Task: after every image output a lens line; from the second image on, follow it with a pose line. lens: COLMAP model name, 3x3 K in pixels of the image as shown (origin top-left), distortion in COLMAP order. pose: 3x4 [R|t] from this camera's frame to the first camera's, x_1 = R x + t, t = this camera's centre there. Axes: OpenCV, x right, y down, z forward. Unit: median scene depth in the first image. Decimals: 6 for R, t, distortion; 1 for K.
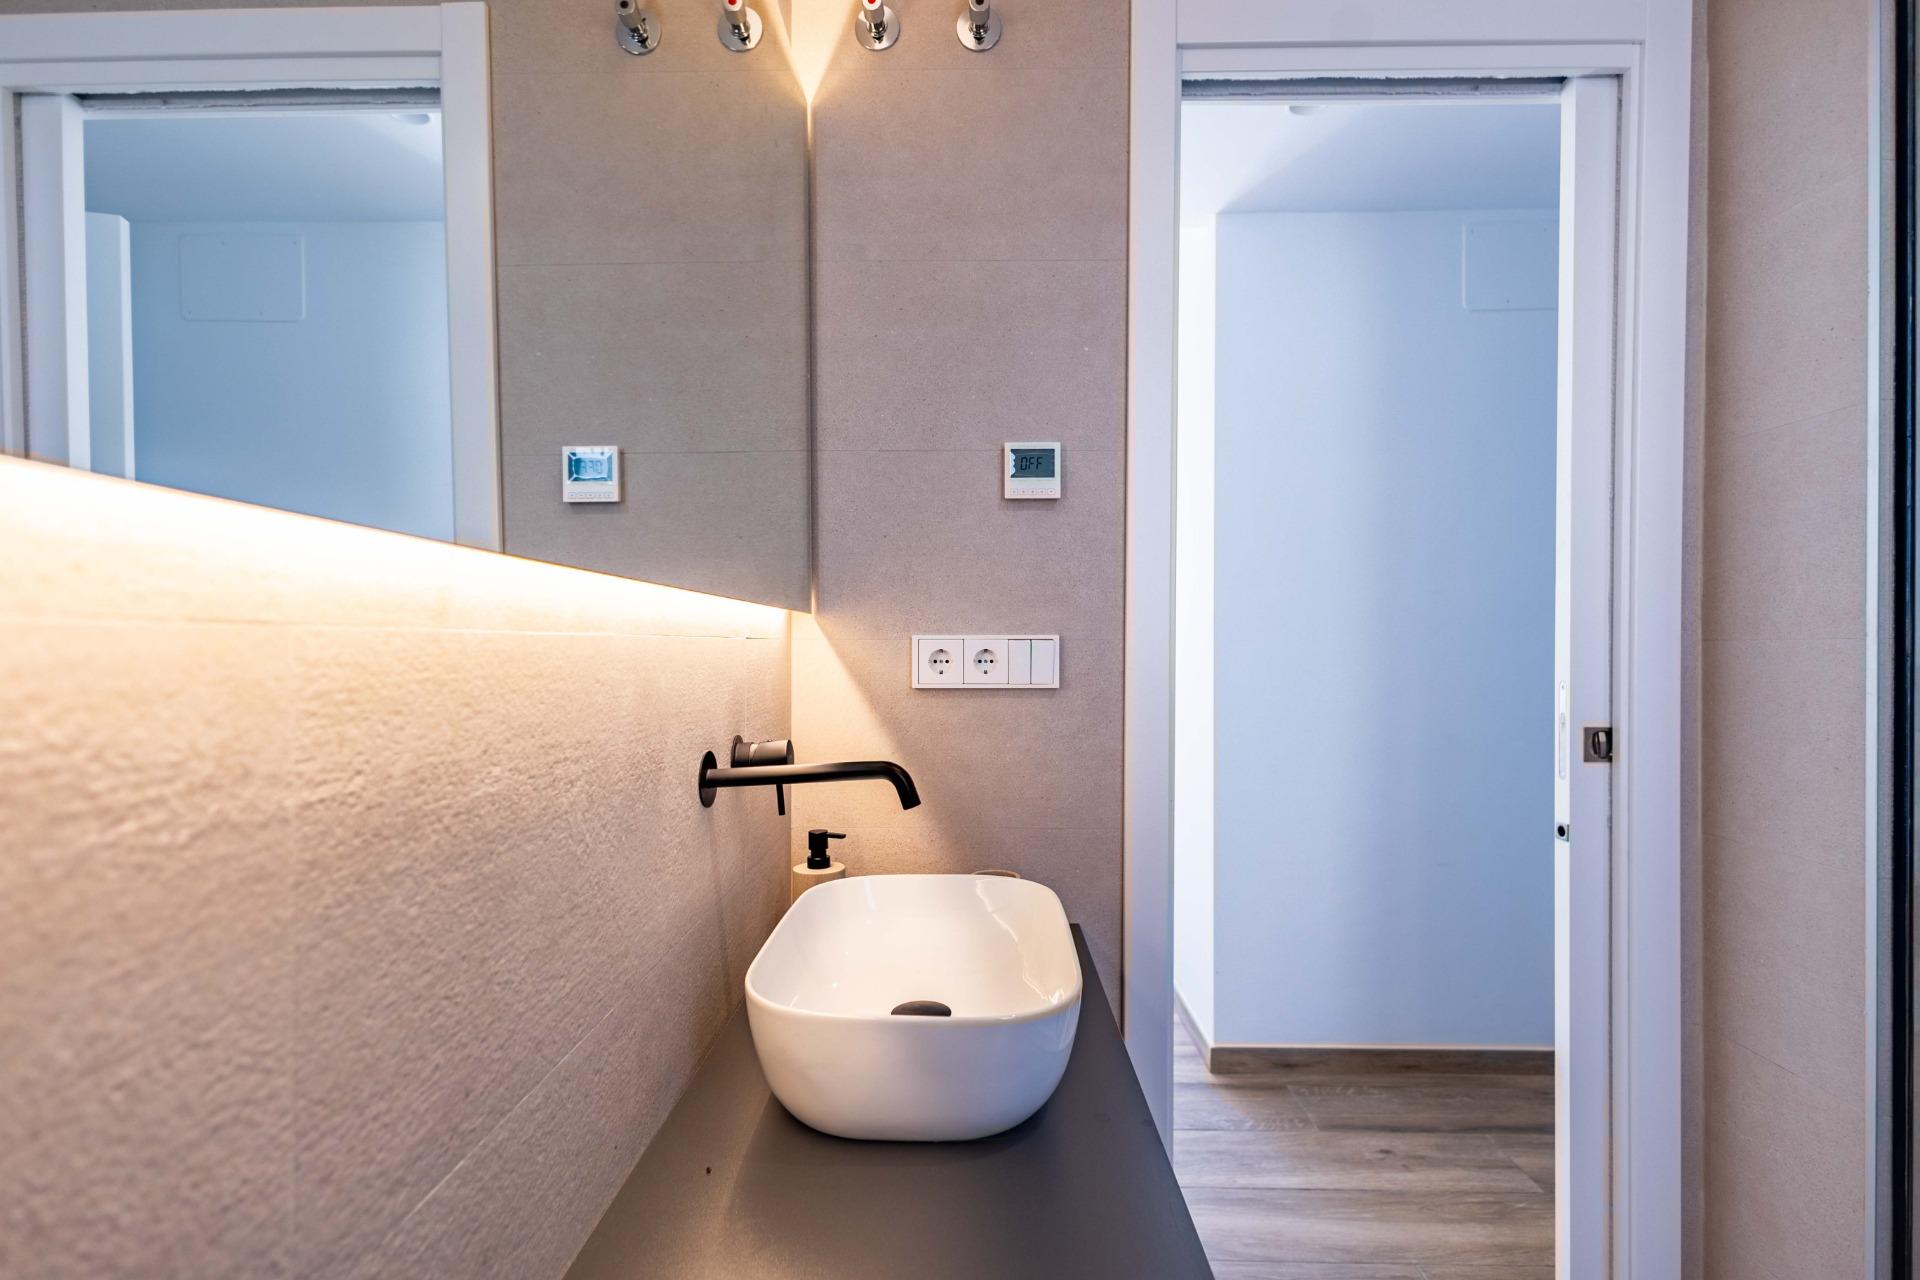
lens RADIAL K [[883.6, 0, 968.6], [0, 883.6, 646.4], [0, 0, 1]] dist [0.013795, -0.004750]
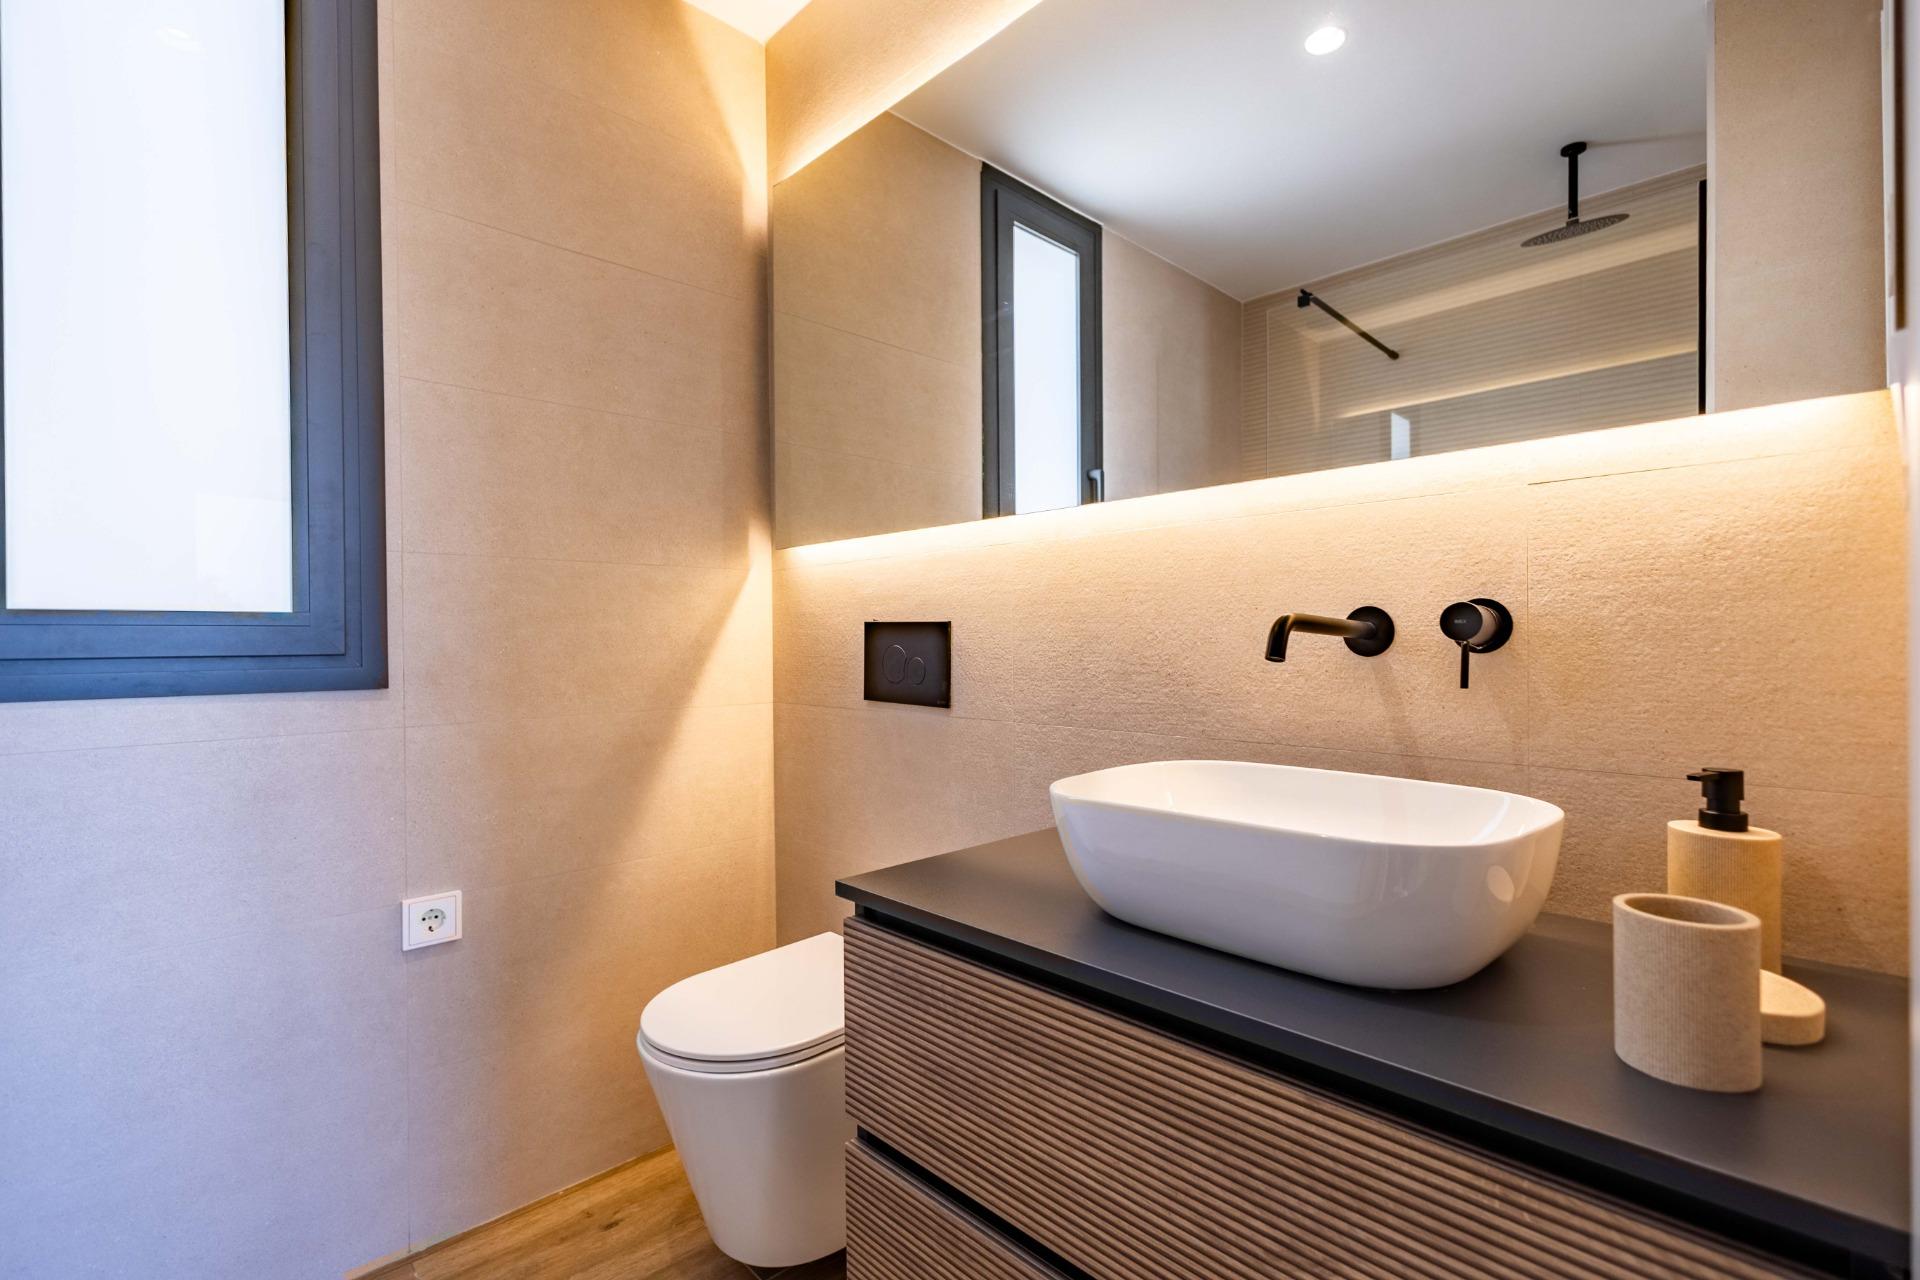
lens RADIAL K [[883.6, 0, 968.6], [0, 883.6, 646.4], [0, 0, 1]] dist [0.013795, -0.004750]
pose [[-0.711974, 0.013415, -0.702078, 0.393264], [0.007944, 0.999907, 0.011050, 0.070996], [0.702161, 0.002290, -0.712014, 0.671317]]
